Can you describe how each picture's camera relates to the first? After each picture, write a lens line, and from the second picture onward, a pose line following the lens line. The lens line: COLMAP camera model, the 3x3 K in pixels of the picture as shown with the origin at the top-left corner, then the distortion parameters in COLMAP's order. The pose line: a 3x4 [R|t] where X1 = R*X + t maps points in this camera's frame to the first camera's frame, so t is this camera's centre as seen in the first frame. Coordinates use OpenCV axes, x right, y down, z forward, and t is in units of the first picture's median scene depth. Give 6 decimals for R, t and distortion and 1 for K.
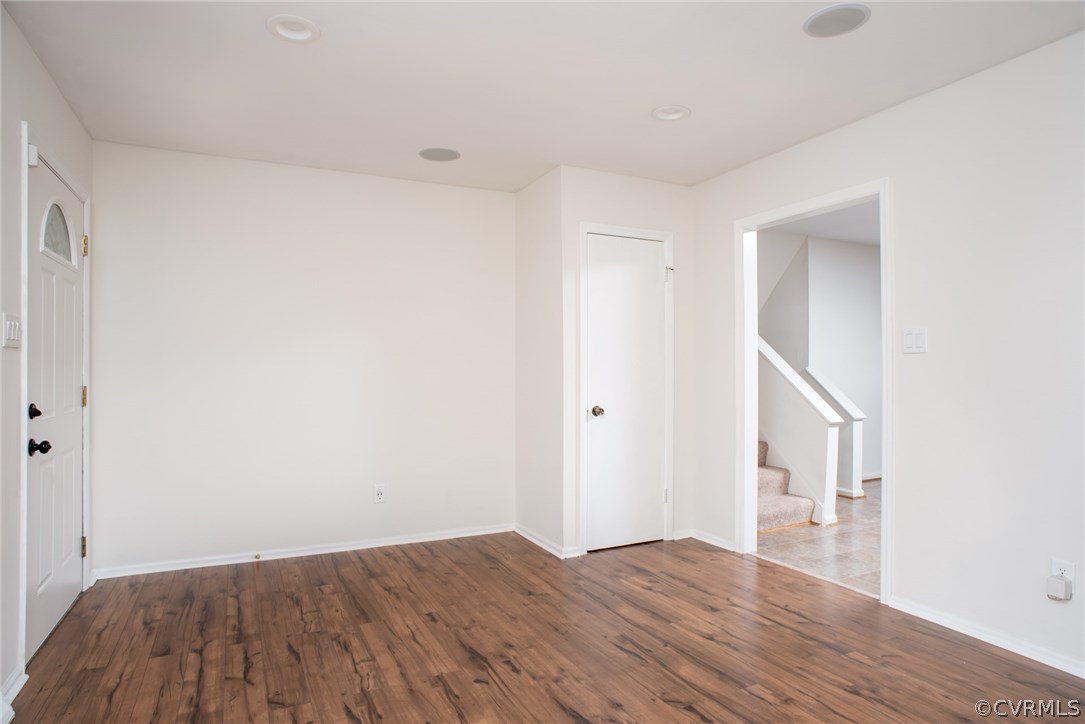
lens RADIAL K [[623.9, 0, 542.5], [0, 623.9, 362.0], [0, 0, 1]] dist [-0.110024, 0.071149]
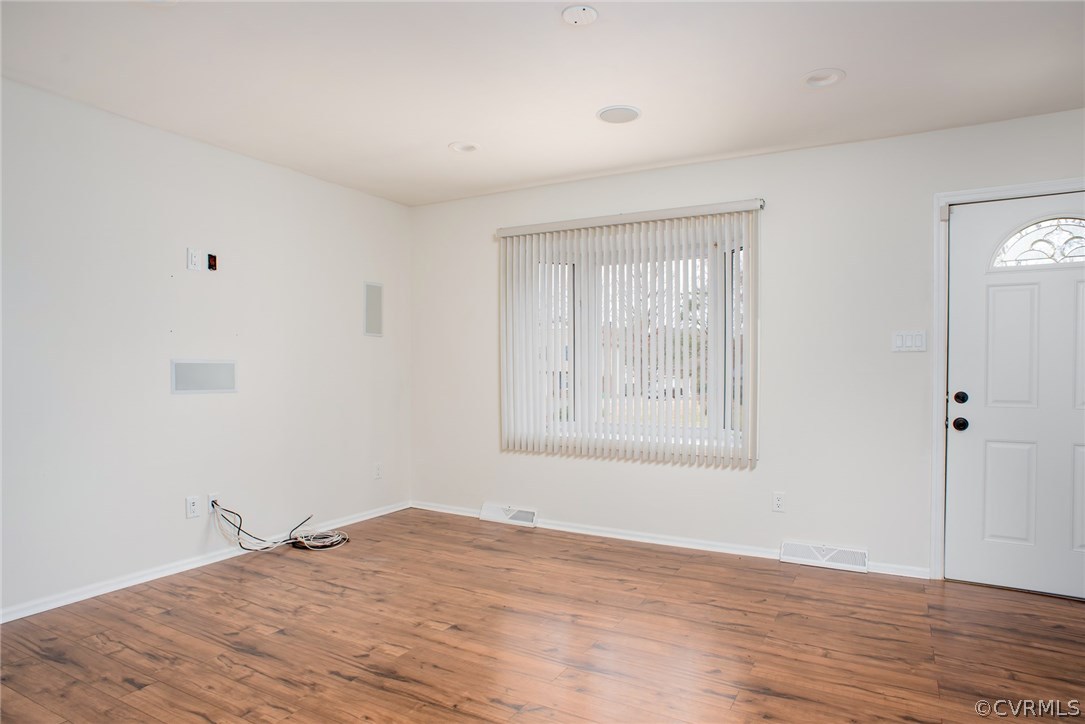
lens RADIAL K [[623.9, 0, 542.5], [0, 623.9, 362.0], [0, 0, 1]] dist [-0.110024, 0.071149]
pose [[-0.831056, -0.003422, -0.556178, 0.647414], [0.003200, 0.999935, -0.010934, 0.026975], [0.556179, -0.010866, -0.830991, 1.580220]]
